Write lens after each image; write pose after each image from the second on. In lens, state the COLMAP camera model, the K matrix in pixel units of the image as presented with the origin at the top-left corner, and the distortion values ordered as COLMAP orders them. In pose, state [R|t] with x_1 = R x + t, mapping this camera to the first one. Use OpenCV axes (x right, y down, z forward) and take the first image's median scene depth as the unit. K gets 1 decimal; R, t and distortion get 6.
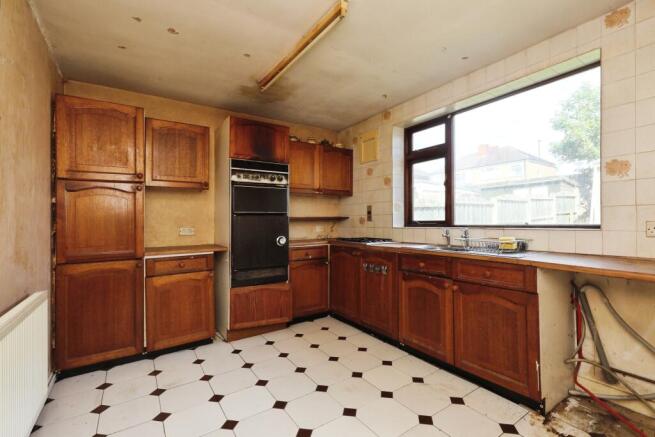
lens RADIAL K [[295.3, 0, 331.5], [0, 295.3, 222.7], [0, 0, 1]] dist [0.004411, 0.000015]
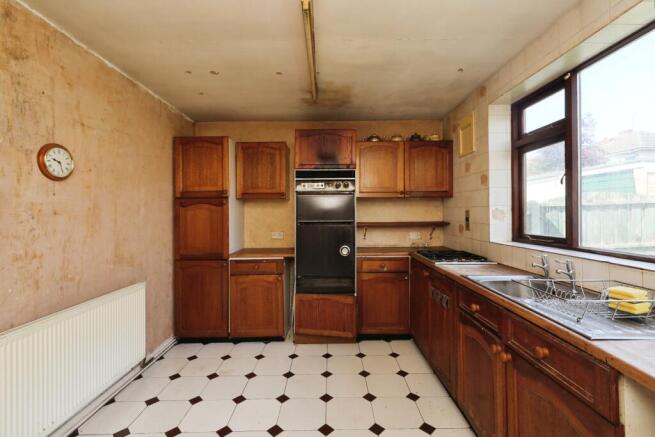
lens RADIAL K [[295.3, 0, 326.4], [0, 295.3, 212.2], [0, 0, 1]] dist [0.004411, 0.000015]
pose [[0.831443, 0.003095, -0.555602, 0.305456], [-0.005353, 0.999983, -0.002440, -0.059394], [0.555585, 0.005003, 0.831445, 0.173766]]
